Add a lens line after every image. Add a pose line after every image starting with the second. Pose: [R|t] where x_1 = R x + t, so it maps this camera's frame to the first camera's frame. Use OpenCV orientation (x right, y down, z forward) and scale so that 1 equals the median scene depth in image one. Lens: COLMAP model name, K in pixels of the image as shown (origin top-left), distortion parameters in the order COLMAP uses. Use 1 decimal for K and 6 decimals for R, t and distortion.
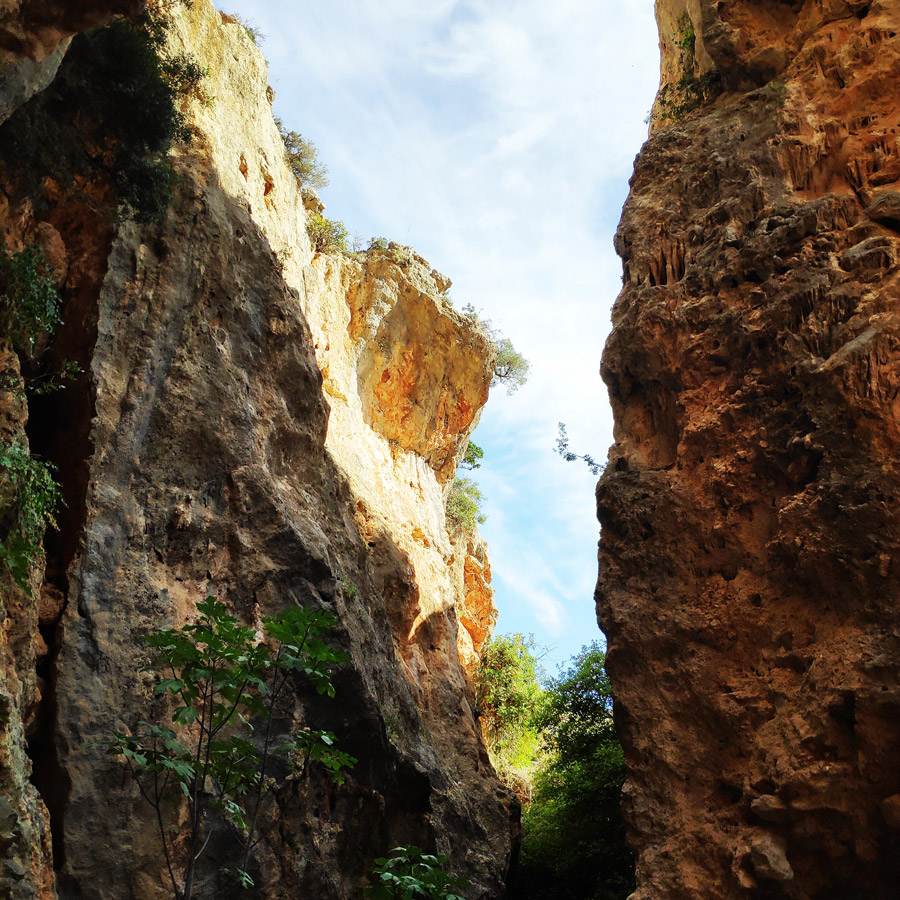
lens RADIAL K [[969.5, 0, 421.1], [0, 969.5, 449.9], [0, 0, 1]] dist [0.025041, -0.054721]
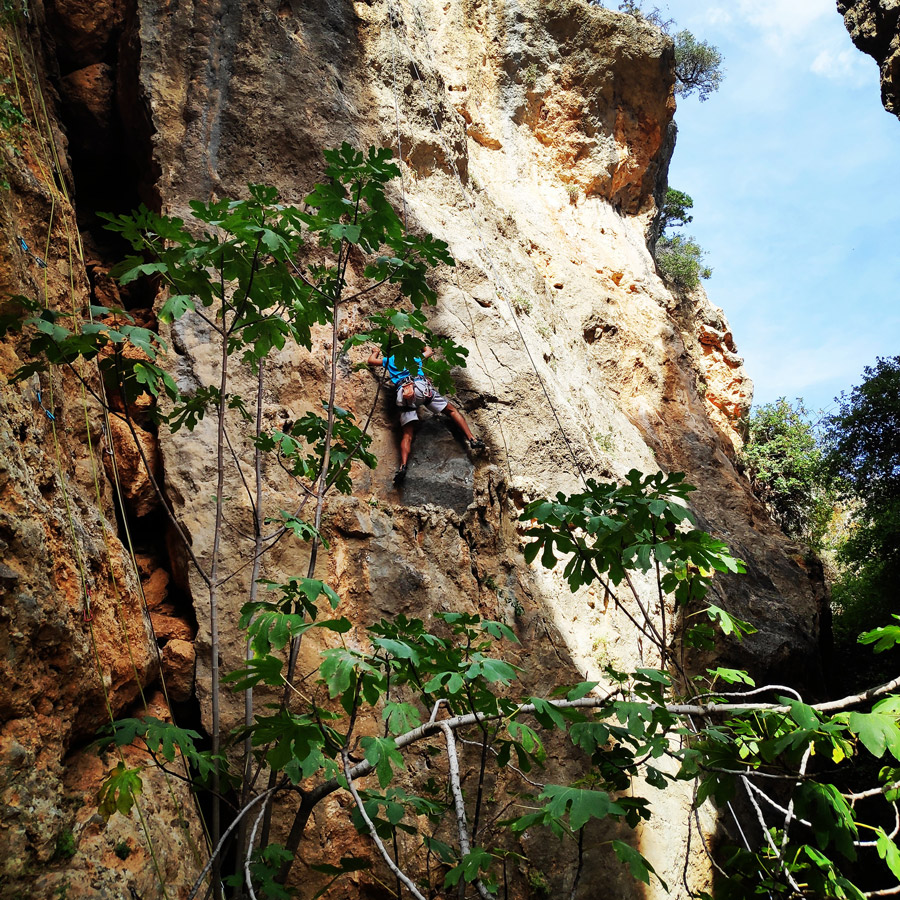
lens RADIAL K [[858.7, 0, 450.0], [0, 858.7, 450.0], [0, 0, 1]] dist [0.060144, -0.111597]
pose [[0.936141, -0.219041, -0.275065, 0.043940], [0.227376, 0.973806, -0.001625, 0.278767], [0.268216, -0.061022, 0.961424, 0.327158]]
